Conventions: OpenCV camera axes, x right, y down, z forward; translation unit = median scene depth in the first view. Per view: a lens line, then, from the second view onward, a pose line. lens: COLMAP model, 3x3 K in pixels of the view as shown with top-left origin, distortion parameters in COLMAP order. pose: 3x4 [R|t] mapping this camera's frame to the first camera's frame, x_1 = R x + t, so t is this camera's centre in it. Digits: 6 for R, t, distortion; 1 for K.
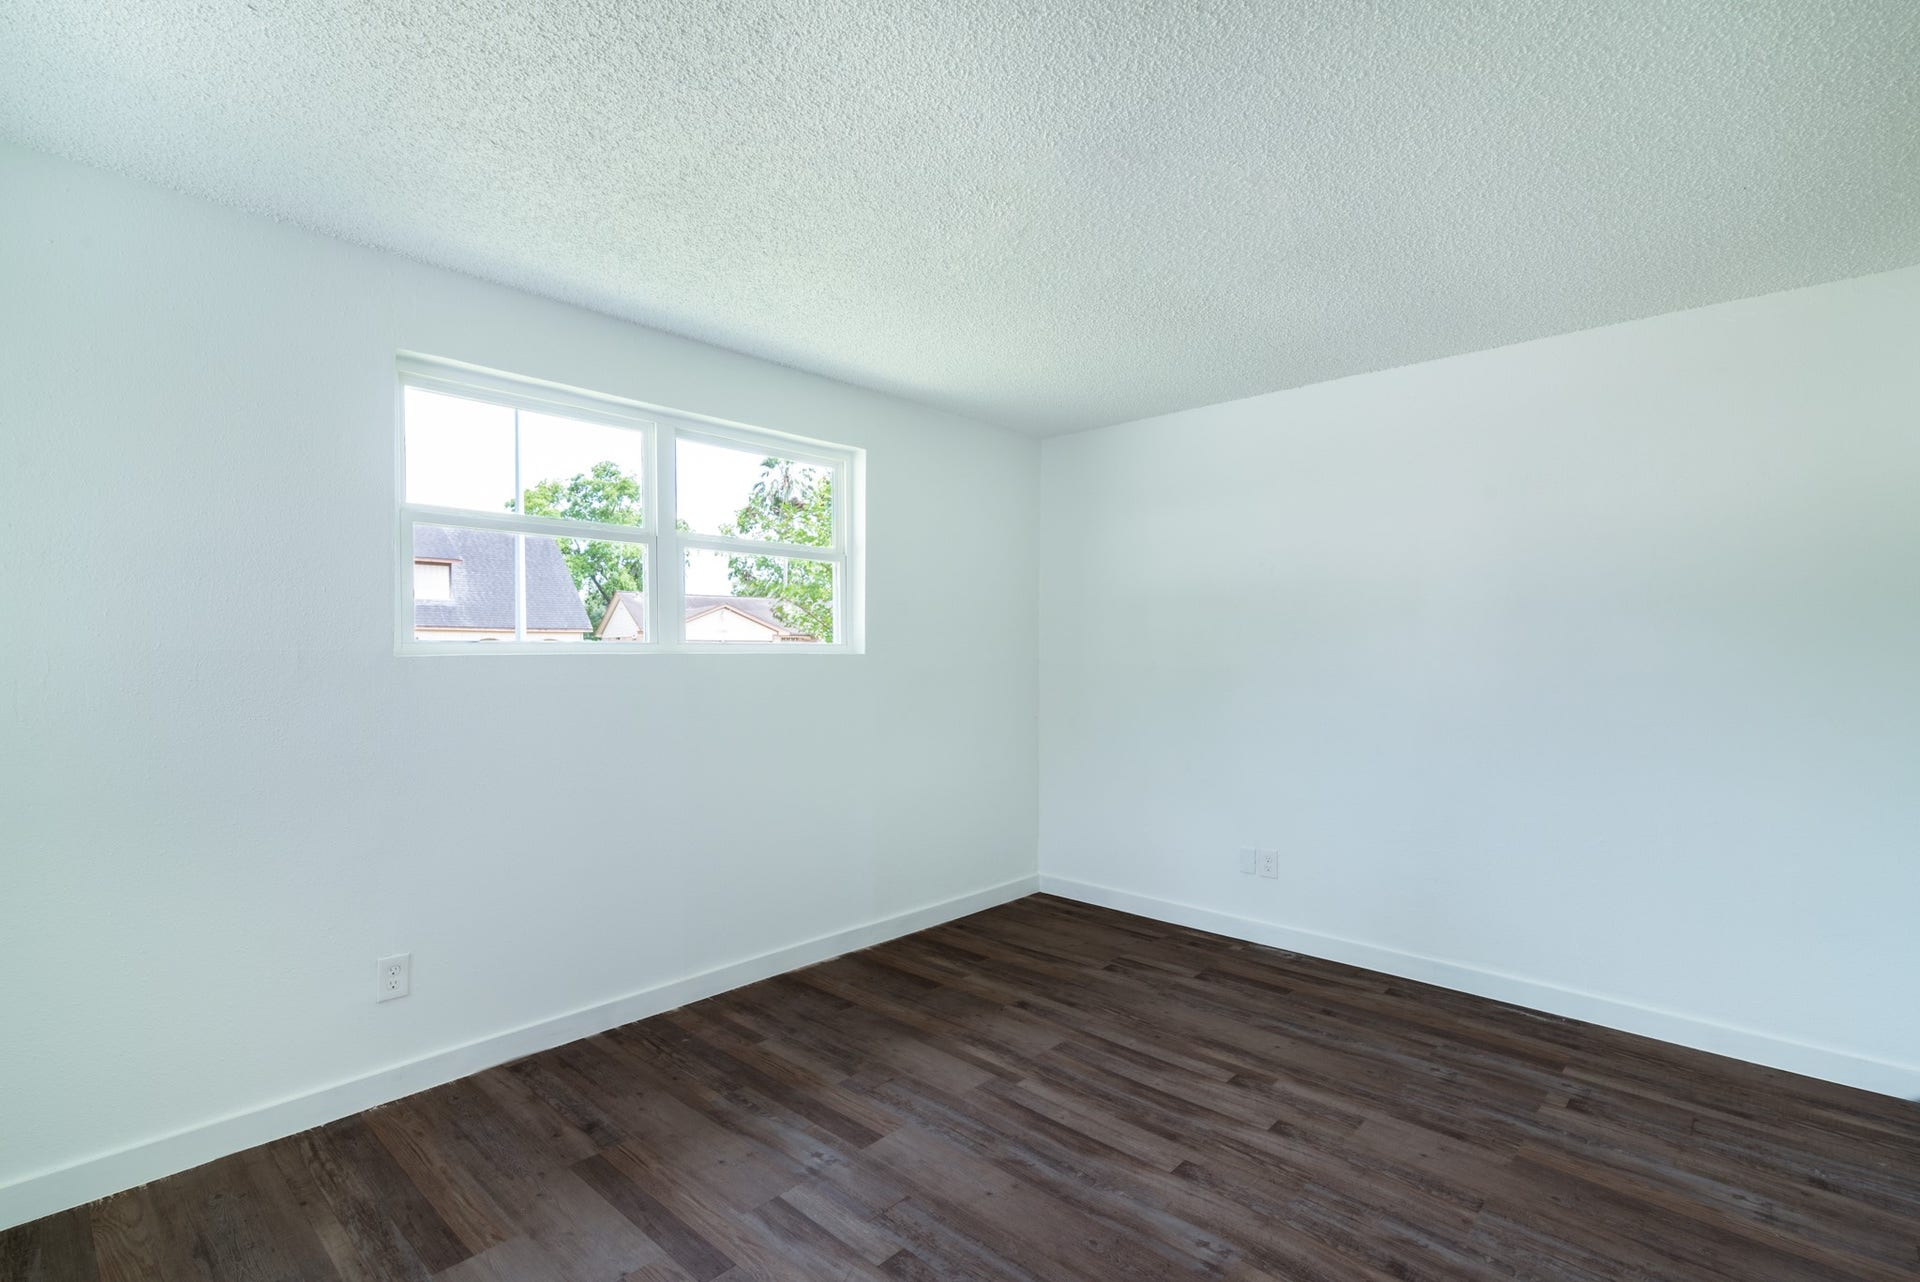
lens RADIAL K [[879.5, 0, 959.2], [0, 879.5, 642.4], [0, 0, 1]] dist [0.014252, 0.000018]
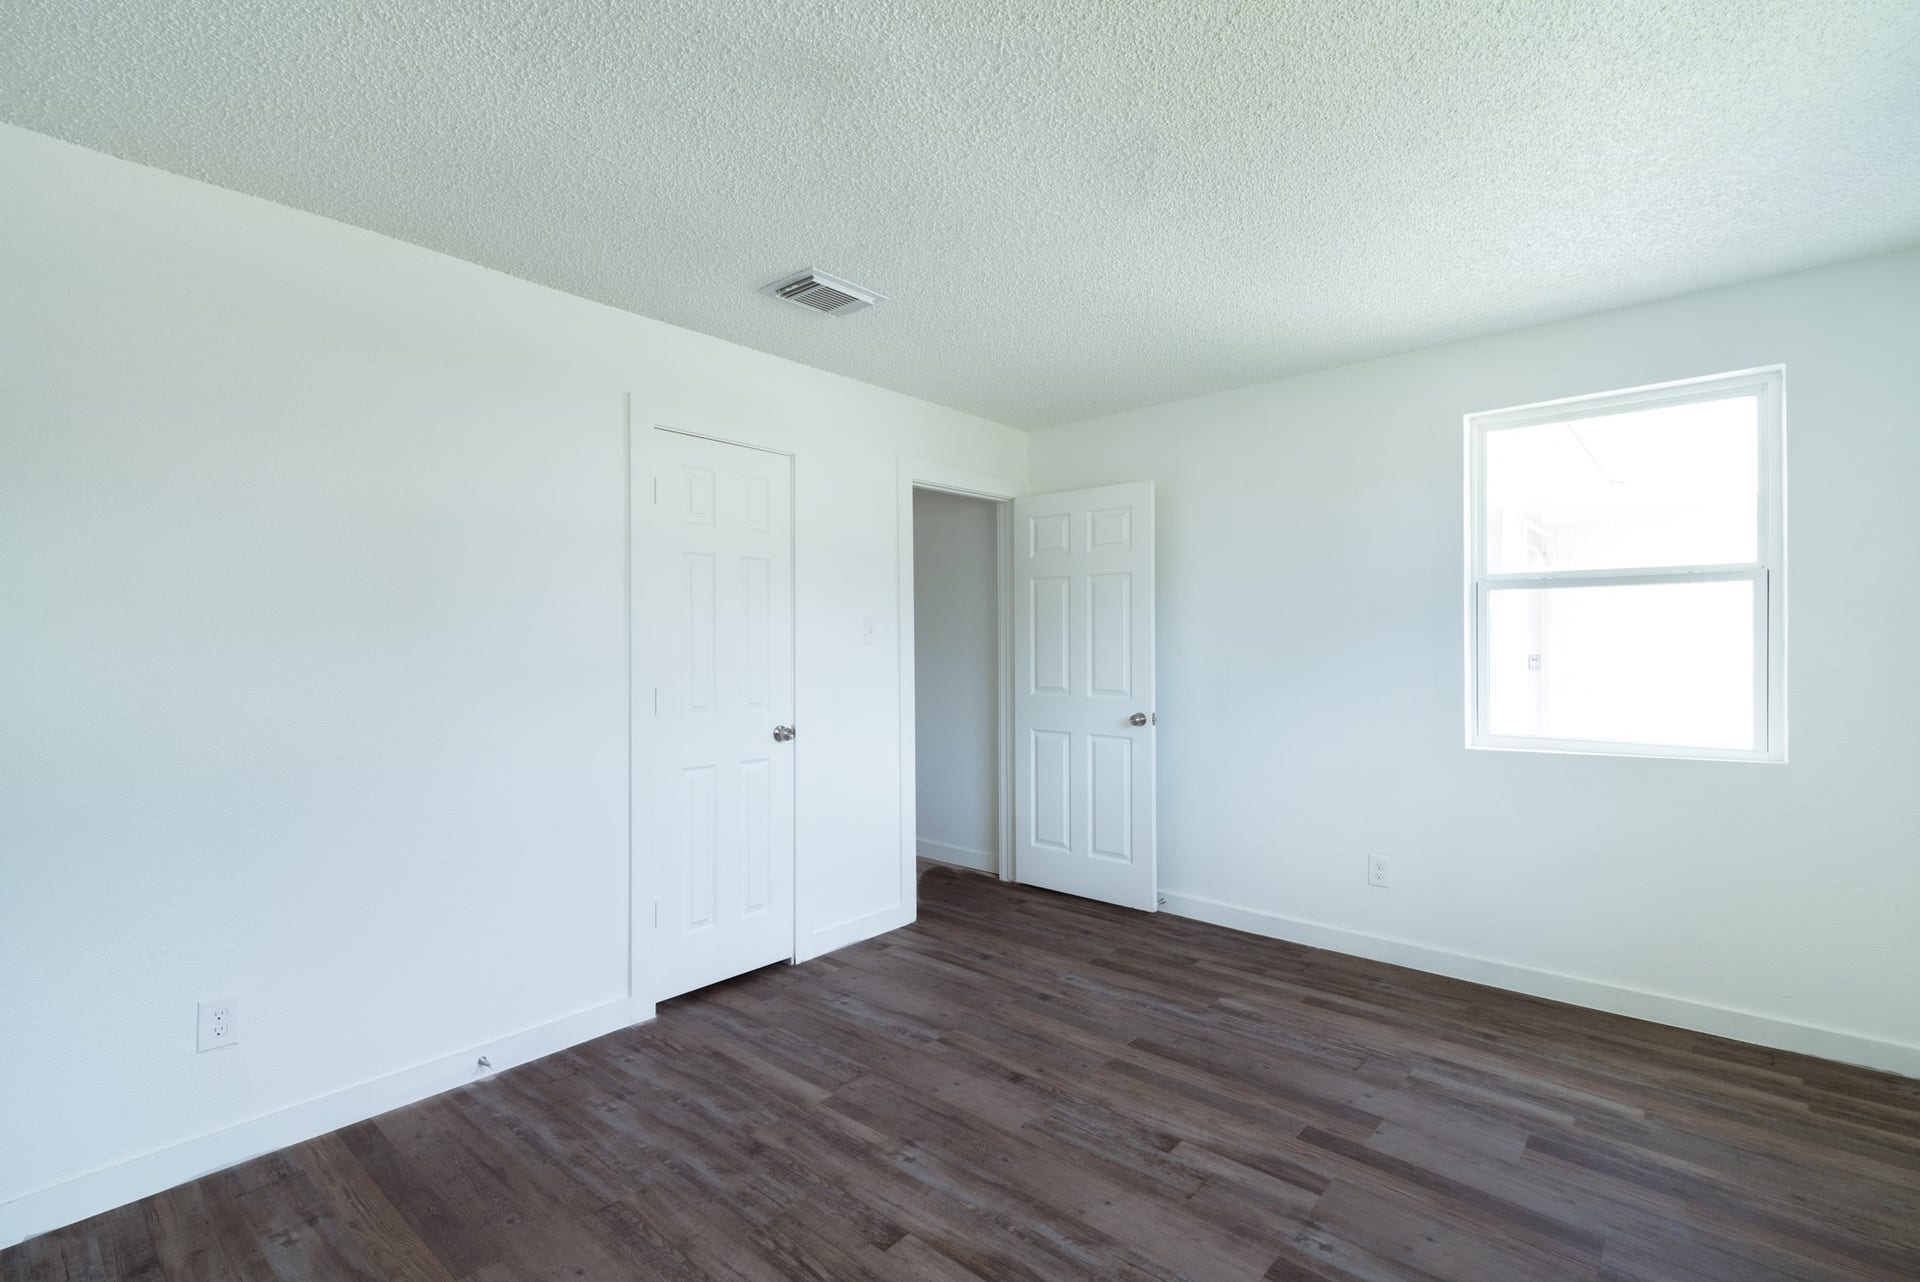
lens RADIAL K [[879.5, 0, 958.5], [0, 879.5, 649.2], [0, 0, 1]] dist [0.014252, 0.000018]
pose [[-0.999598, 0.002369, -0.028248, 0.223976], [0.002926, 0.999801, -0.019715, 0.039637], [0.028196, -0.019789, -0.999407, 1.992125]]
